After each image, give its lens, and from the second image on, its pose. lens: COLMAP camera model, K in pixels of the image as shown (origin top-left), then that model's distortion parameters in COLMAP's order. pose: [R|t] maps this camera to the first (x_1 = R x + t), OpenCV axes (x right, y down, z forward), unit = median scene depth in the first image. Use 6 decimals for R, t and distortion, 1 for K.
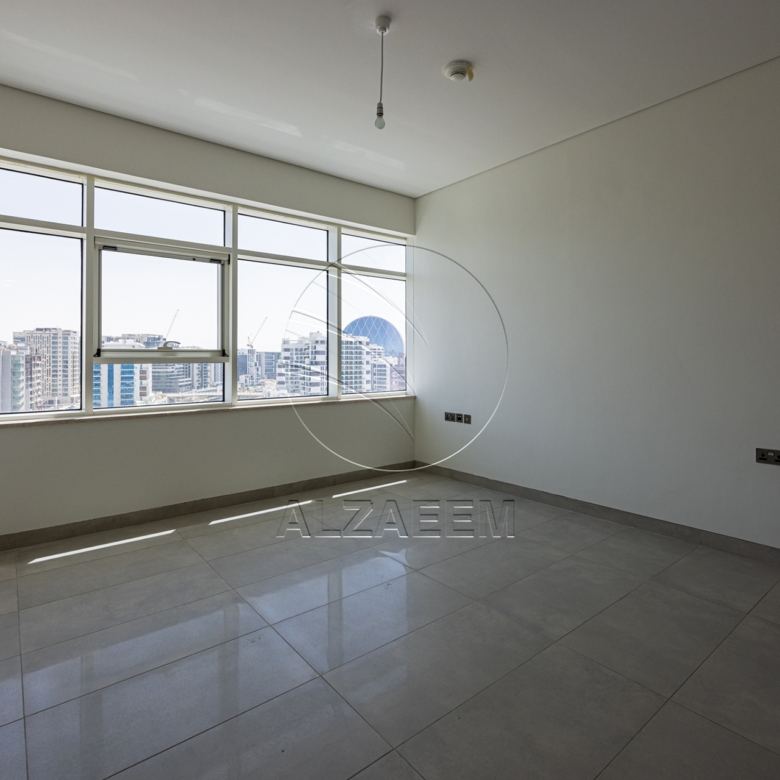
lens RADIAL K [[484.4, 0, 407.7], [0, 484.4, 353.1], [0, 0, 1]] dist [-0.001941, 0.000705]
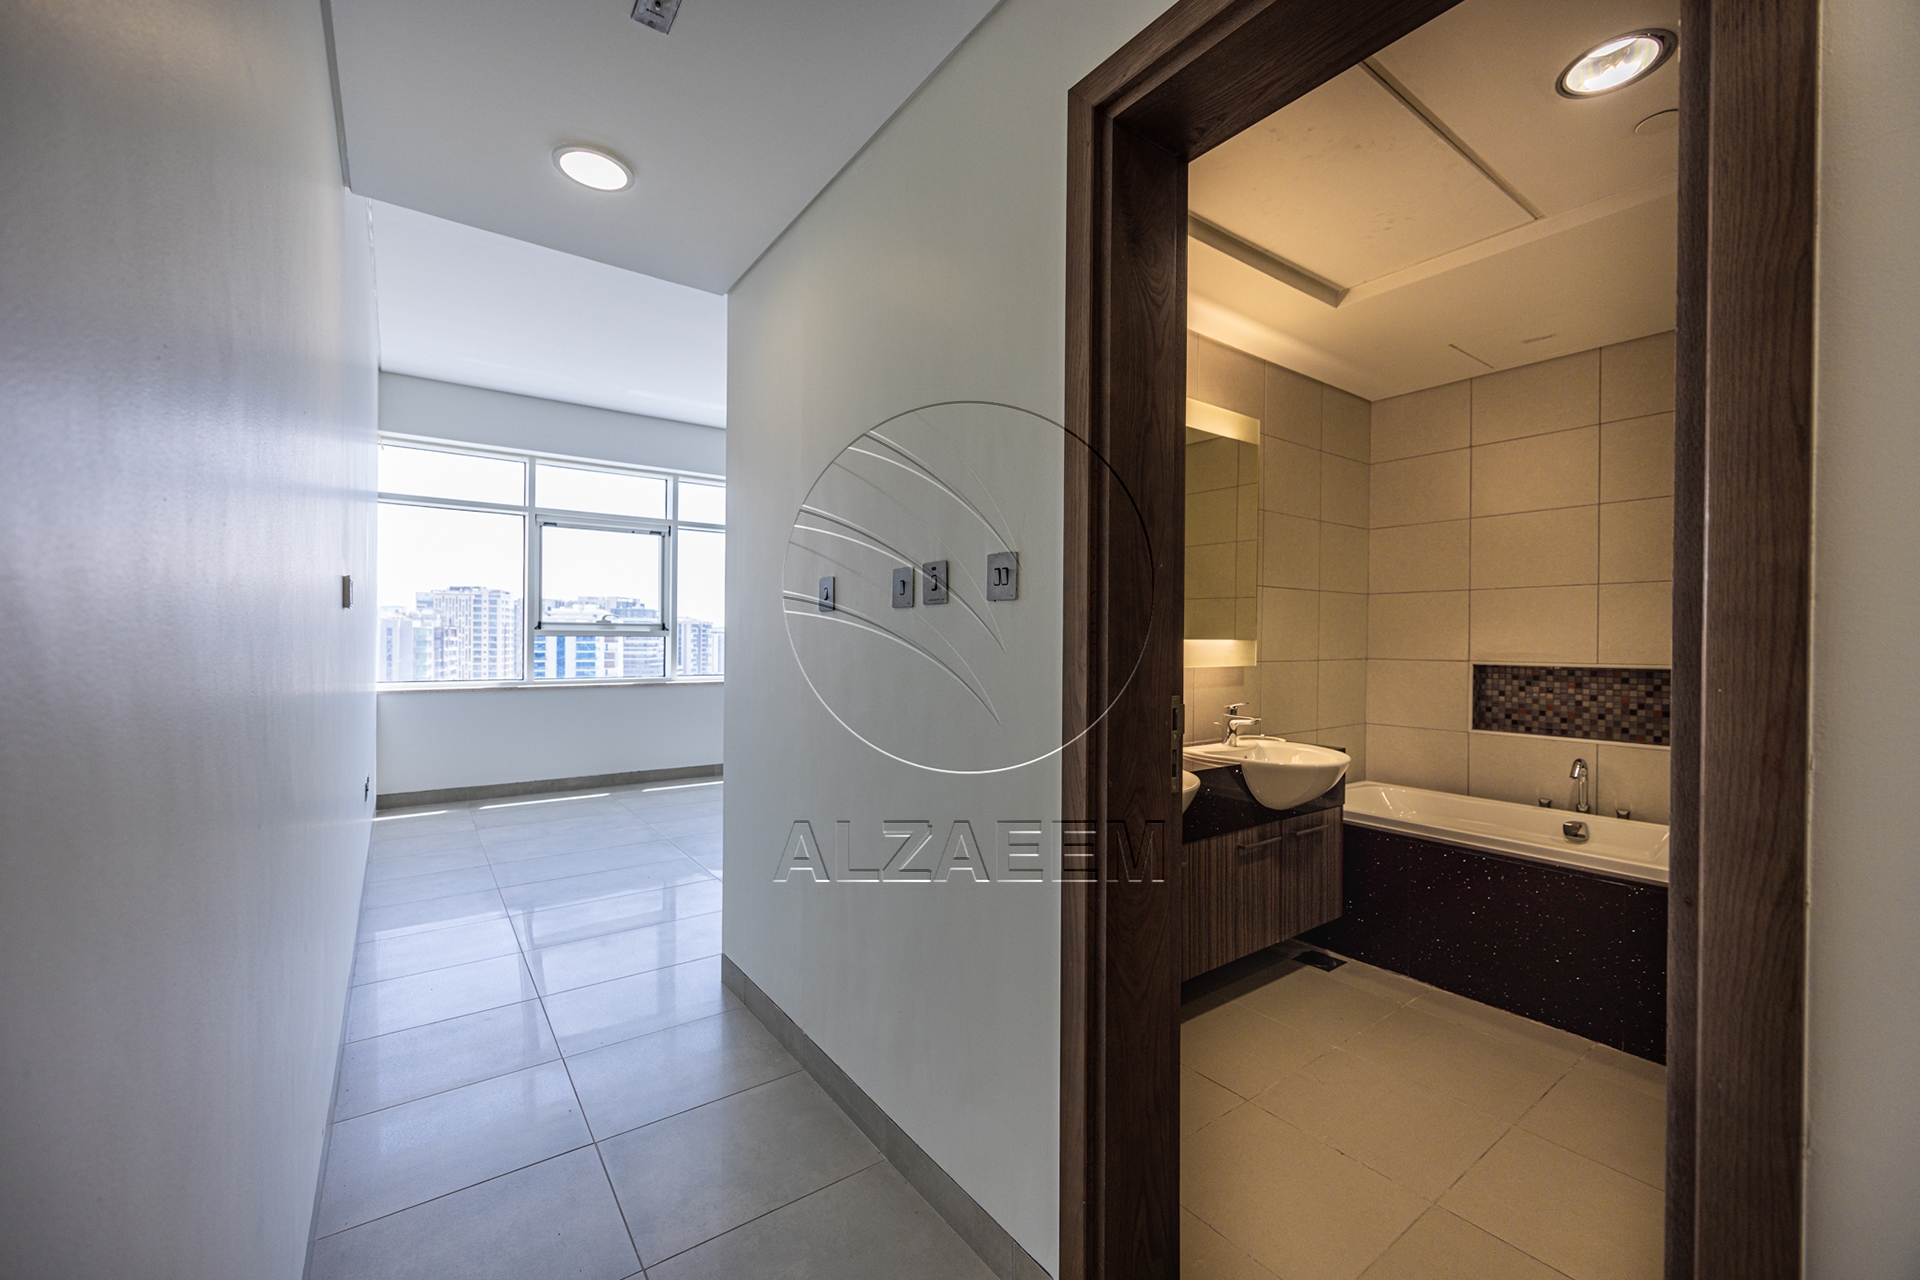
lens RADIAL K [[785.8, 0, 993.6], [0, 785.8, 639.2], [0, 0, 1]] dist [-0.001195, -0.000113]
pose [[0.998832, 0.010182, -0.047227, 0.061691], [-0.009630, 0.999883, 0.011903, -0.000037], [0.047343, -0.011434, 0.998813, -0.094863]]
